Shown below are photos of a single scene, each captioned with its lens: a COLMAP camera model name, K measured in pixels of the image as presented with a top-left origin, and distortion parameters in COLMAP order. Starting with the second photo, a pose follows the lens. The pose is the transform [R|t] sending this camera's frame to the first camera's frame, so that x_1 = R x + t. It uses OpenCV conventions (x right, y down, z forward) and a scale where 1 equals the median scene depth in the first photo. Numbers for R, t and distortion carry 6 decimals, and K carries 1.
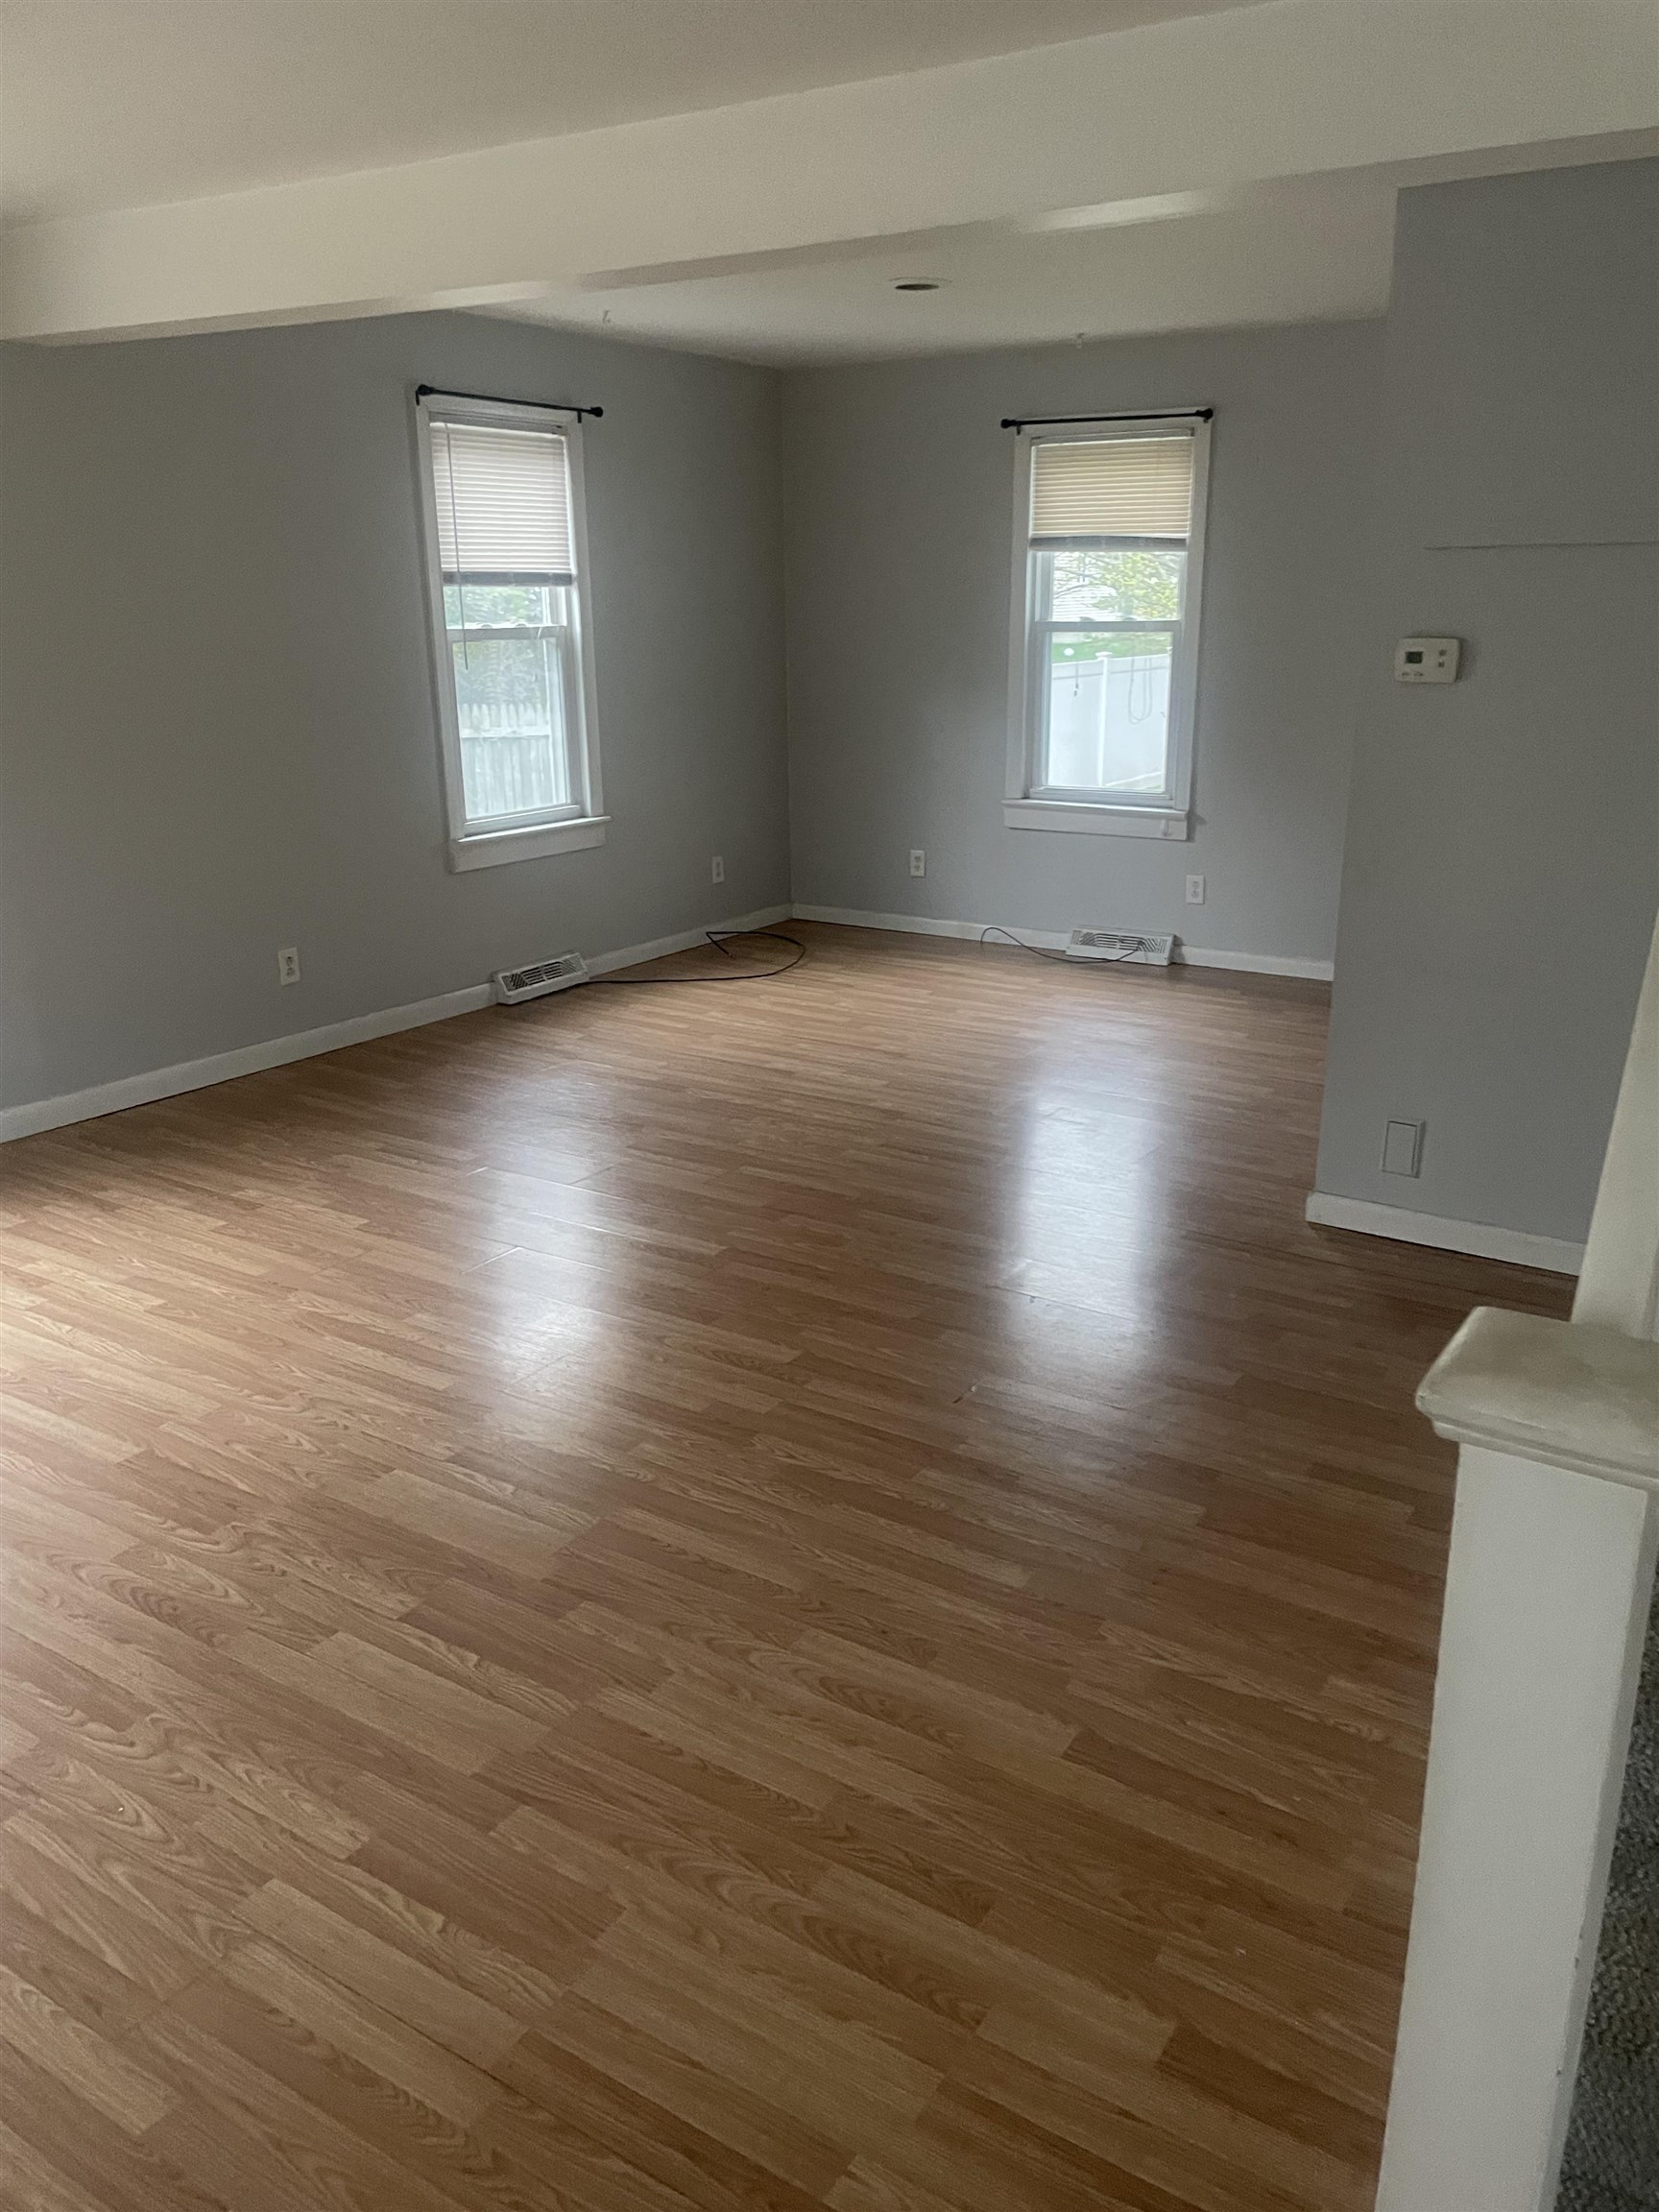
lens RADIAL K [[1684.1, 0, 831.3], [0, 1684.1, 1082.7], [0, 0, 1]] dist [0.108890, -0.137068]
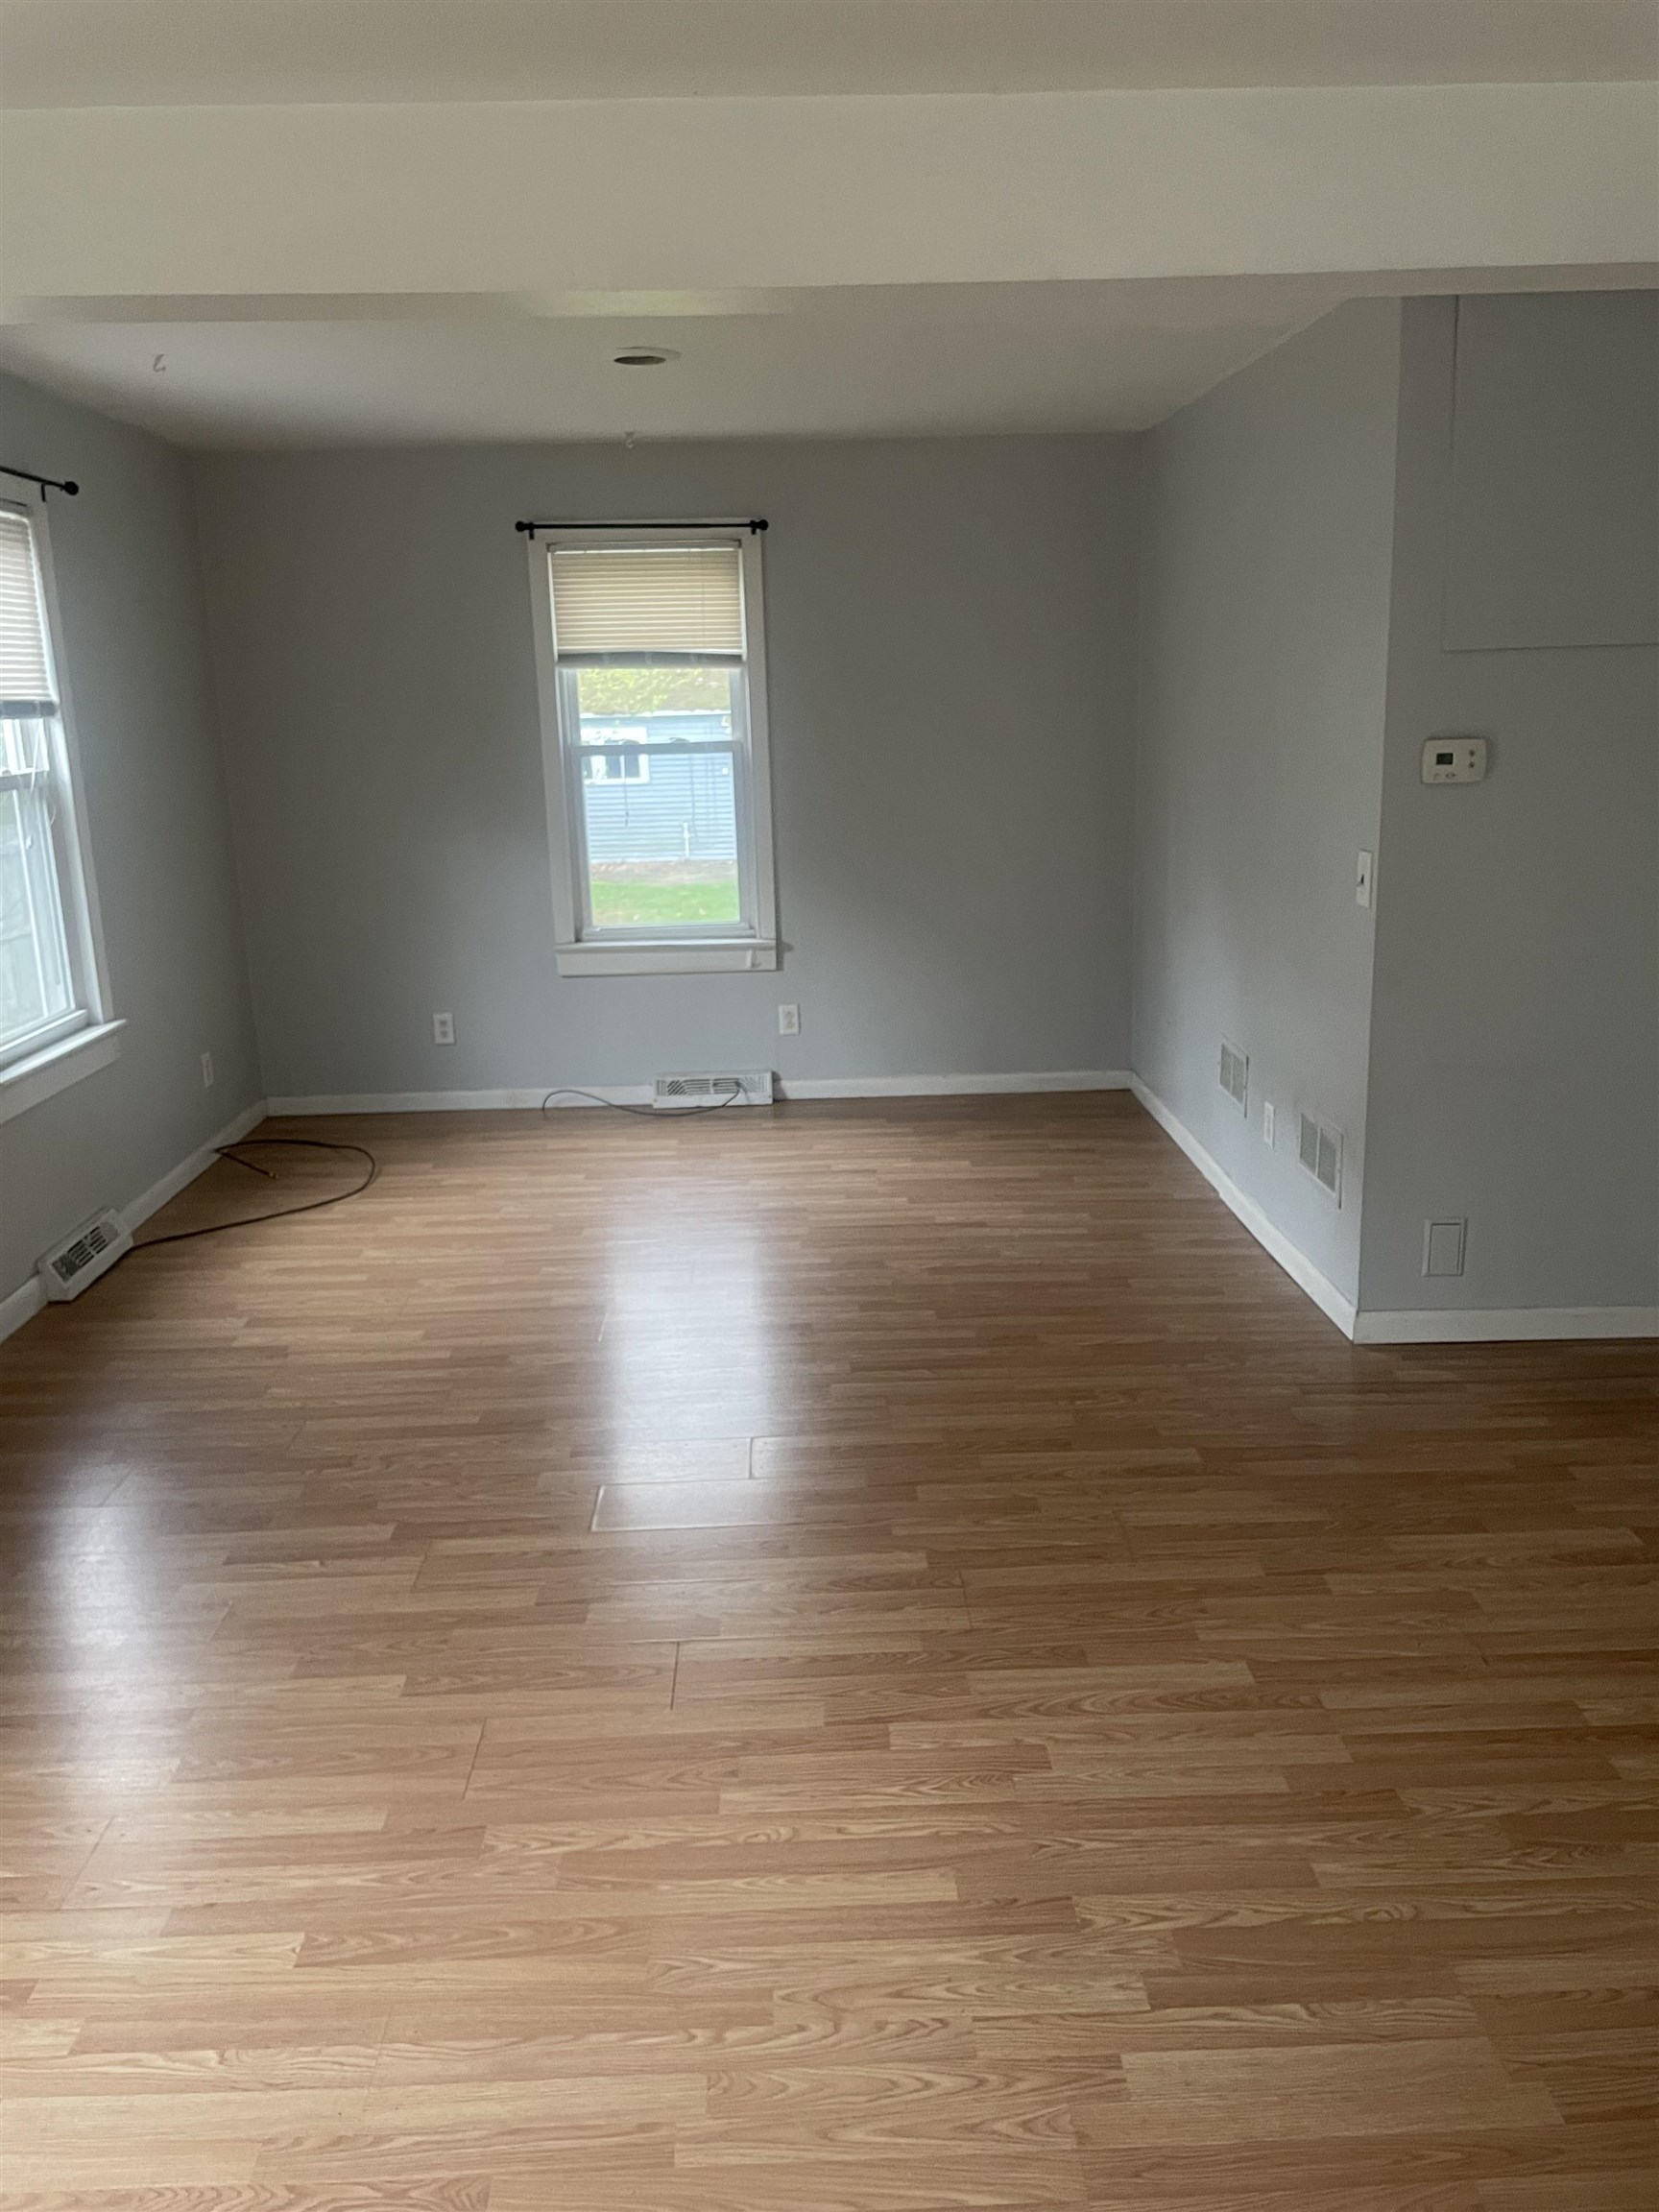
lens RADIAL K [[1684.1, 0, 831.3], [0, 1684.1, 1082.7], [0, 0, 1]] dist [0.108890, -0.137068]
pose [[0.823846, -0.145403, 0.547846, -0.293104], [0.181960, 0.983224, -0.012674, -0.065652], [-0.536812, 0.110127, 0.836483, 0.215937]]
